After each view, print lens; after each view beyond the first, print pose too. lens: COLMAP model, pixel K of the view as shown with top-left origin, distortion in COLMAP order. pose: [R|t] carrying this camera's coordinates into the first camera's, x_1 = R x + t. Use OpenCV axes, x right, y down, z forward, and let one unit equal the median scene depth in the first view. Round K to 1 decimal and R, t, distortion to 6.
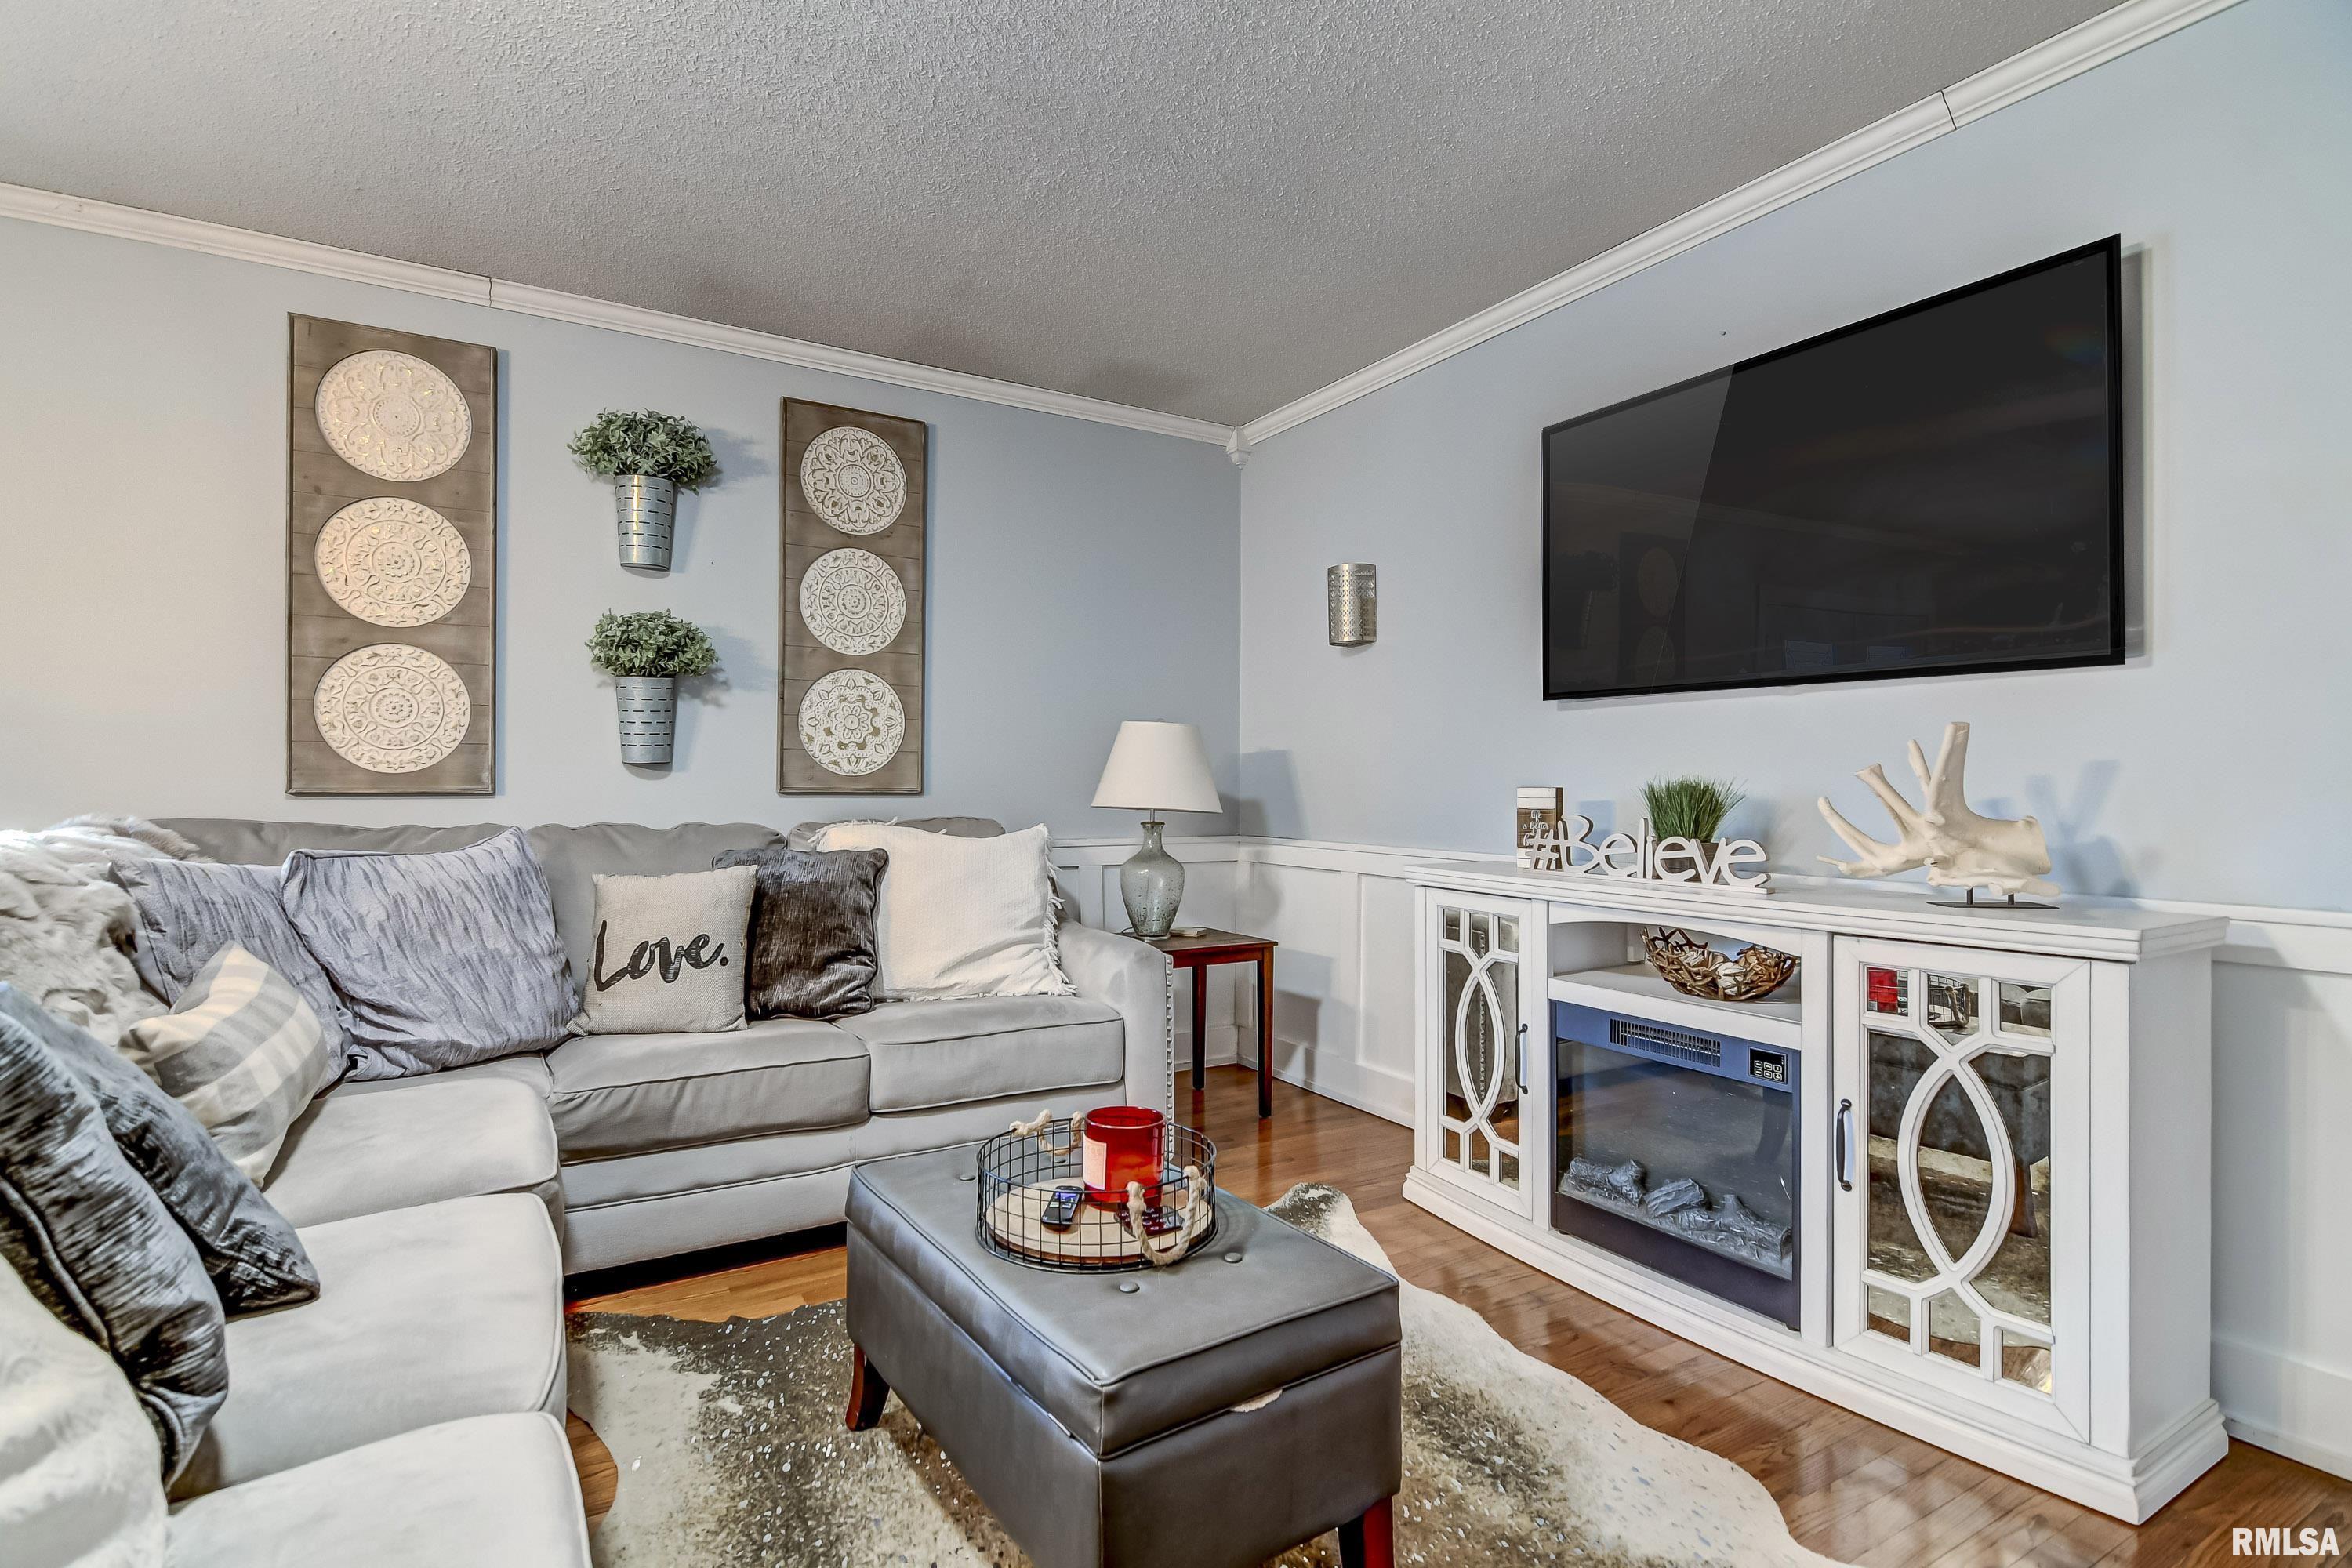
lens RADIAL K [[1121.2, 0, 1170.4], [0, 1121.2, 782.1], [0, 0, 1]] dist [0.016134, -0.014311]
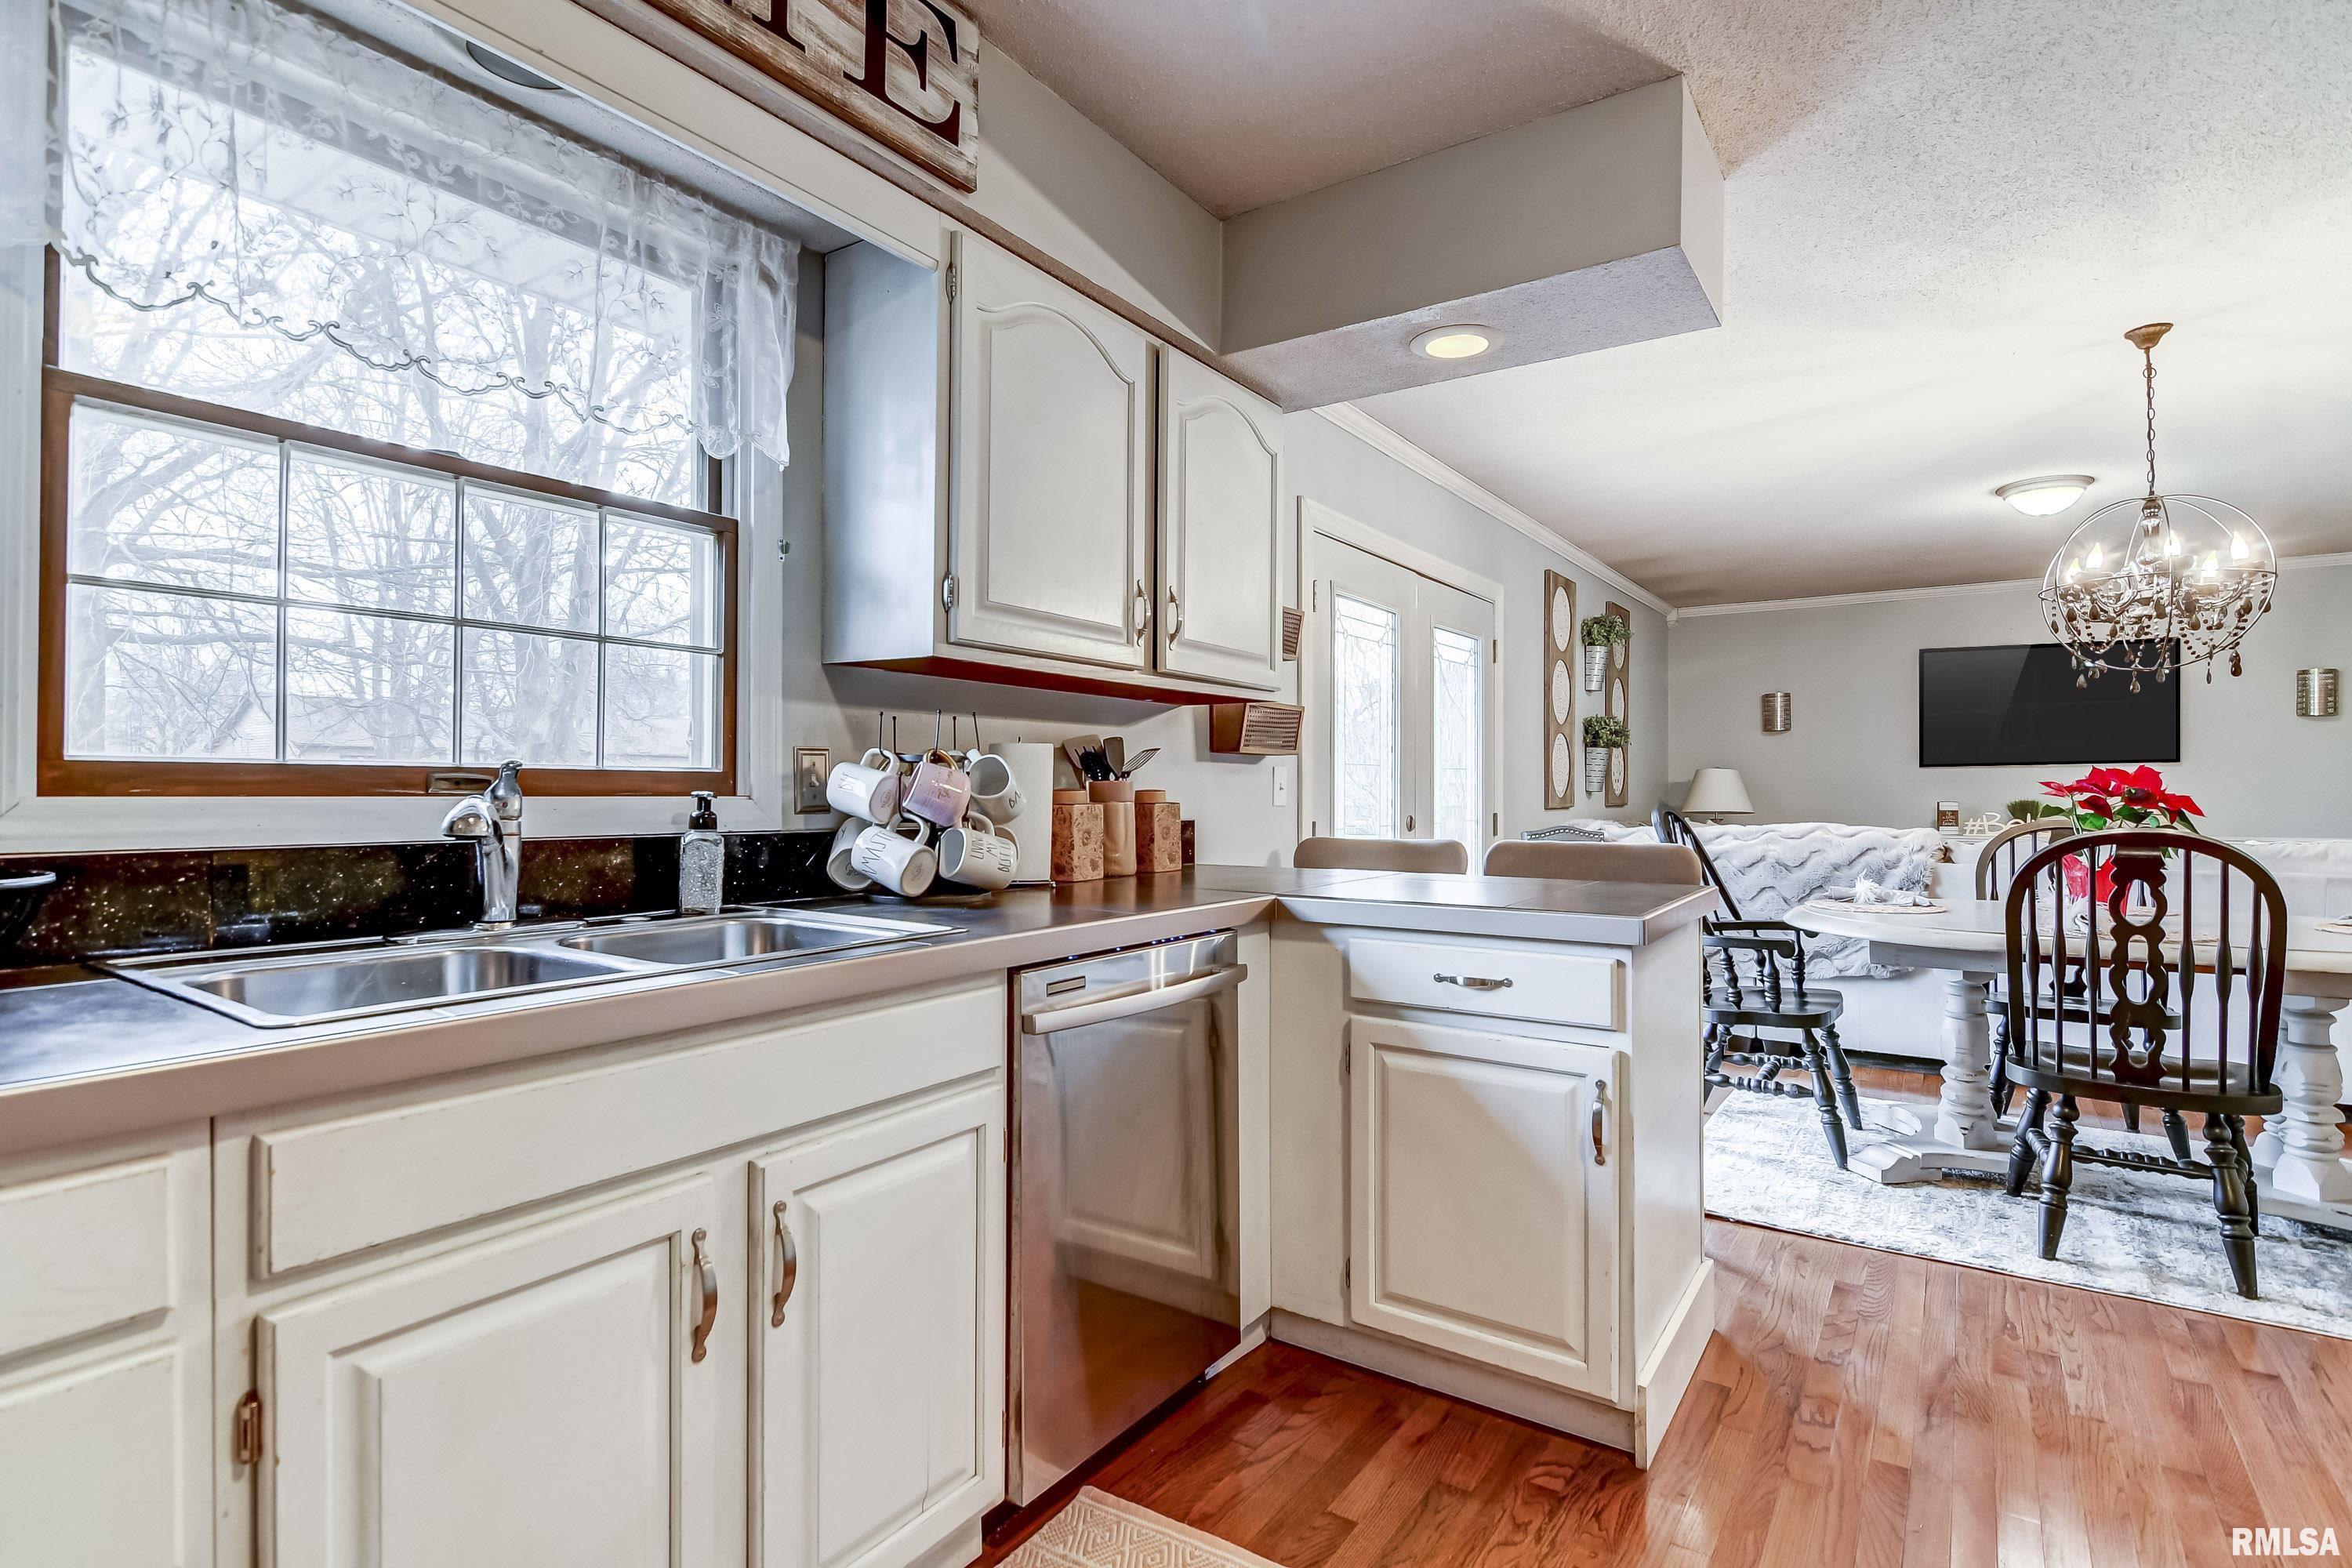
lens RADIAL K [[1142.5, 0, 1176.0], [0, 1142.5, 784.0], [0, 0, 1]] dist [0.017769, -0.015494]
pose [[0.910258, 0.002047, 0.414036, -2.149201], [0.001998, 0.999954, -0.009337, -0.014516], [-0.414036, 0.009326, 0.910213, -0.569434]]
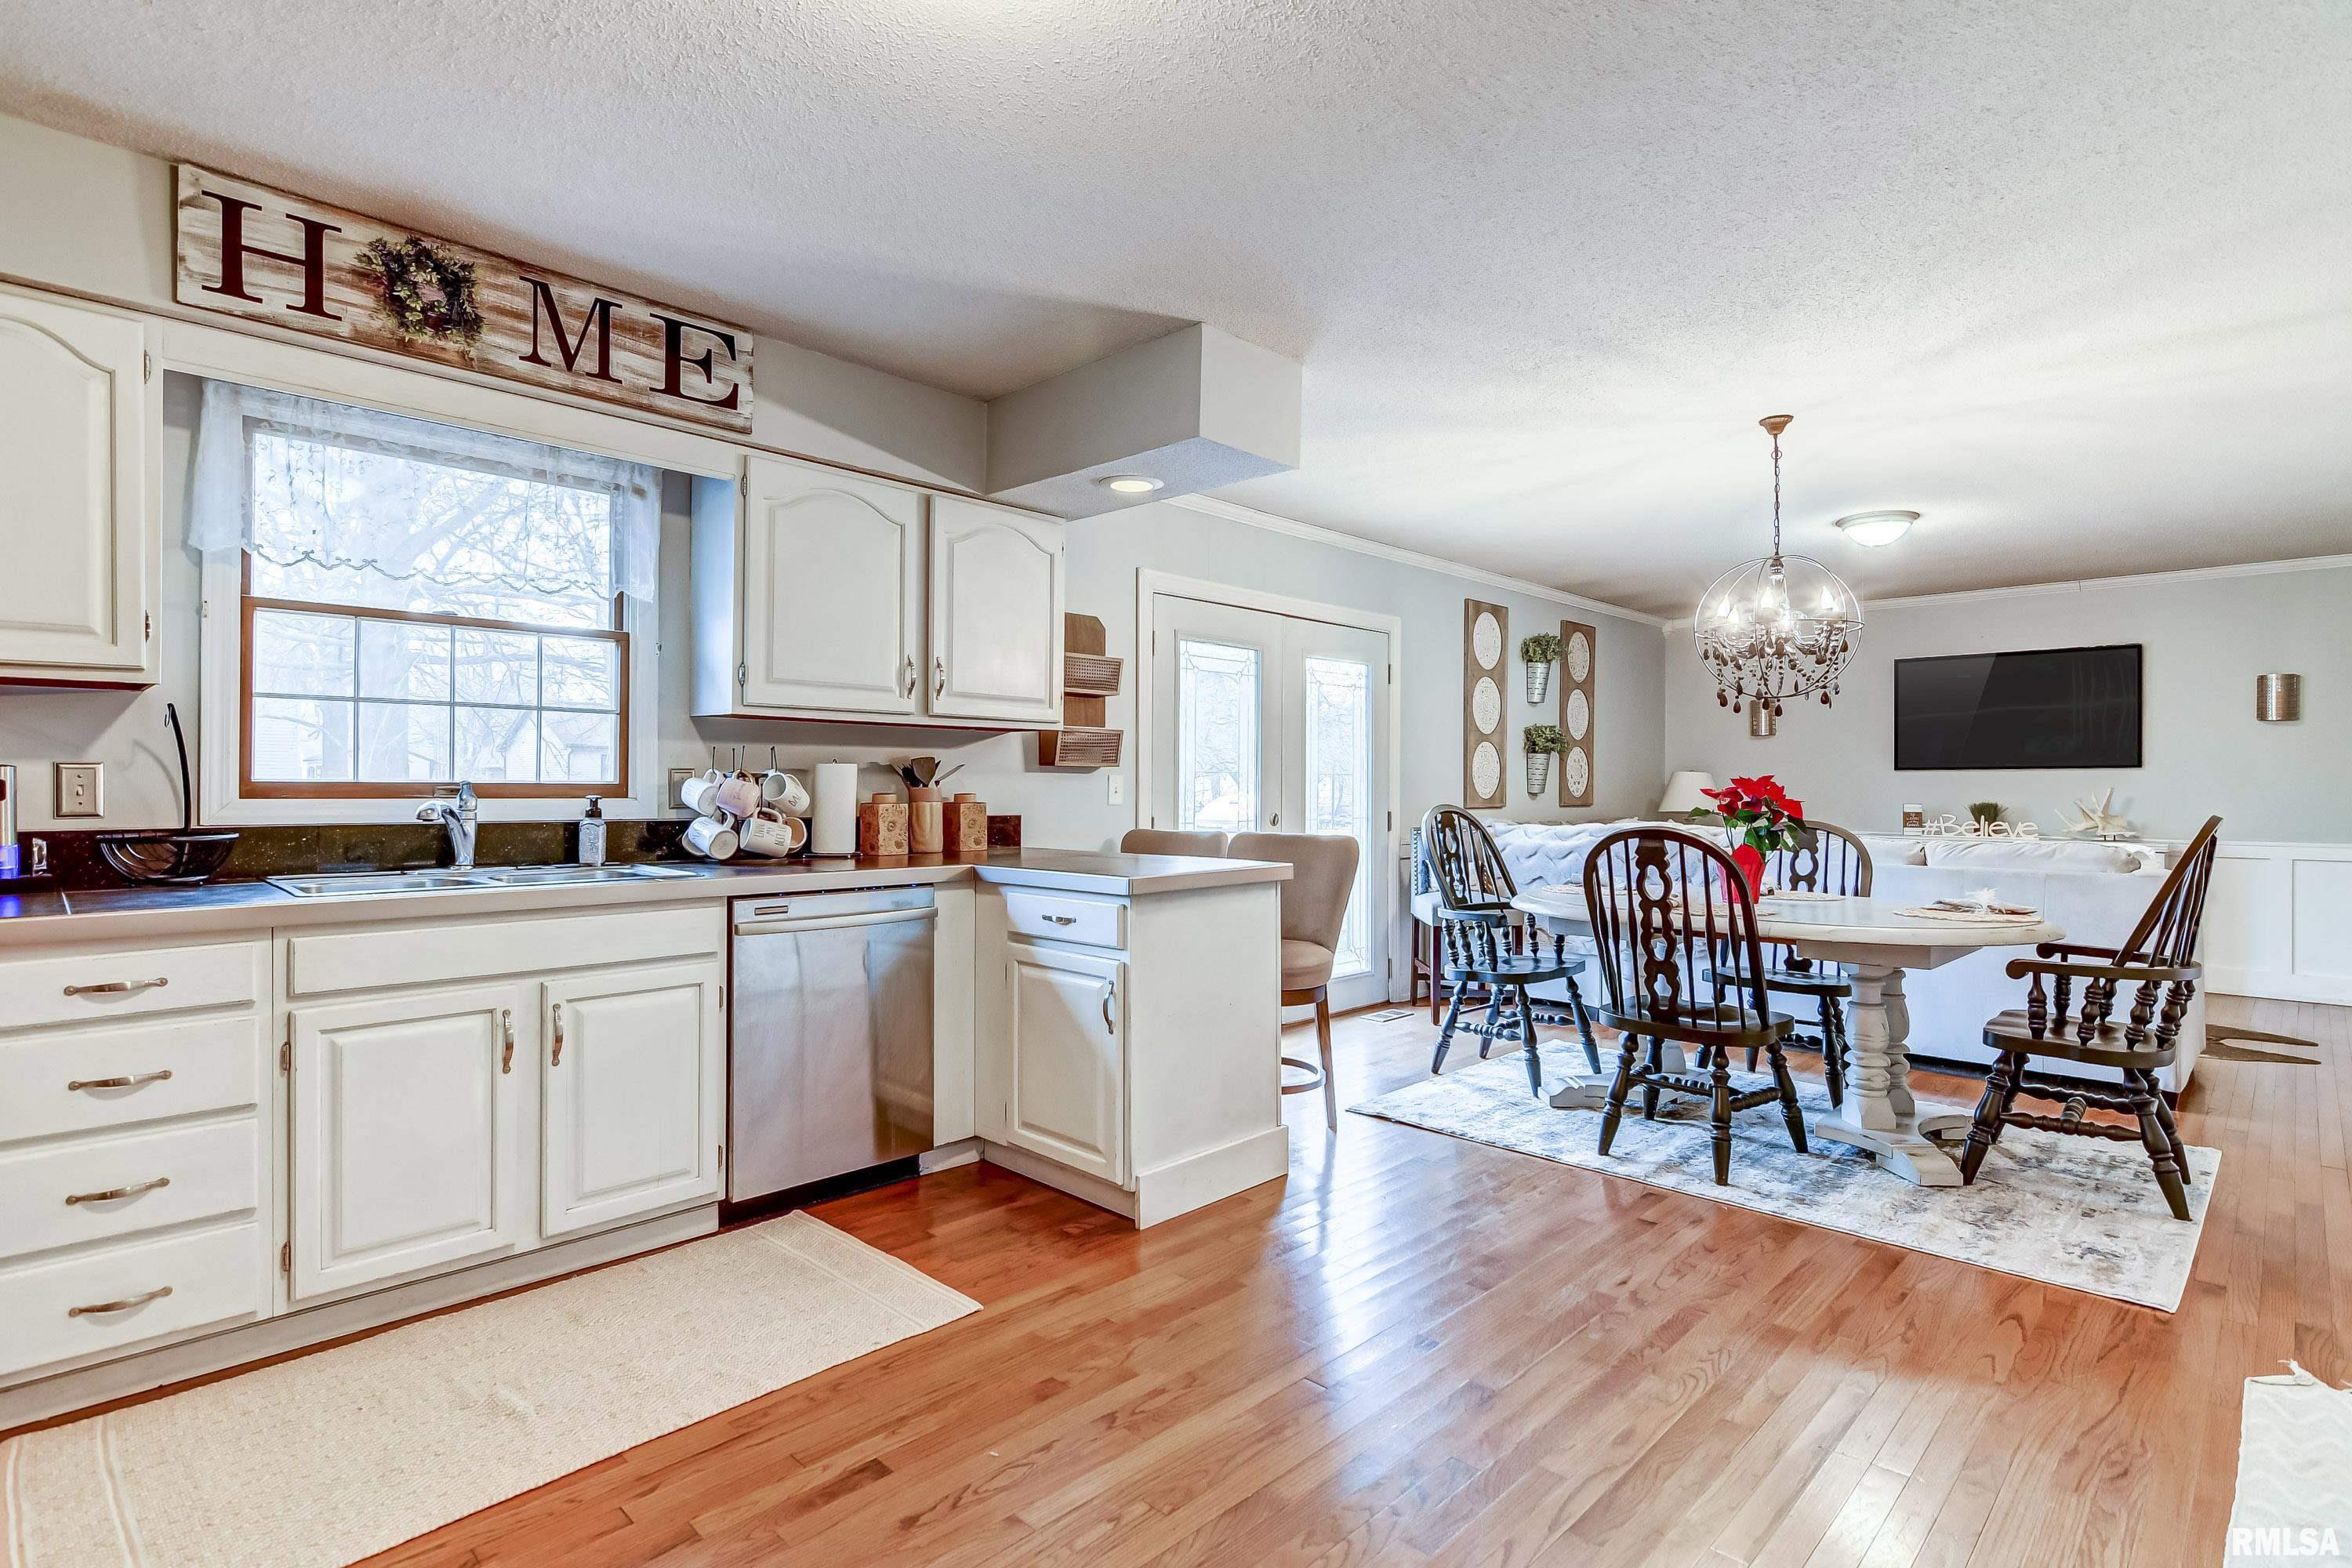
lens RADIAL K [[1142.5, 0, 1176.0], [0, 1142.5, 784.0], [0, 0, 1]] dist [0.017769, -0.015494]
pose [[0.968183, 0.002714, 0.250228, -1.868431], [-0.001196, 0.999980, -0.006221, -0.021794], [-0.250240, 0.005724, 0.968167, -1.070061]]
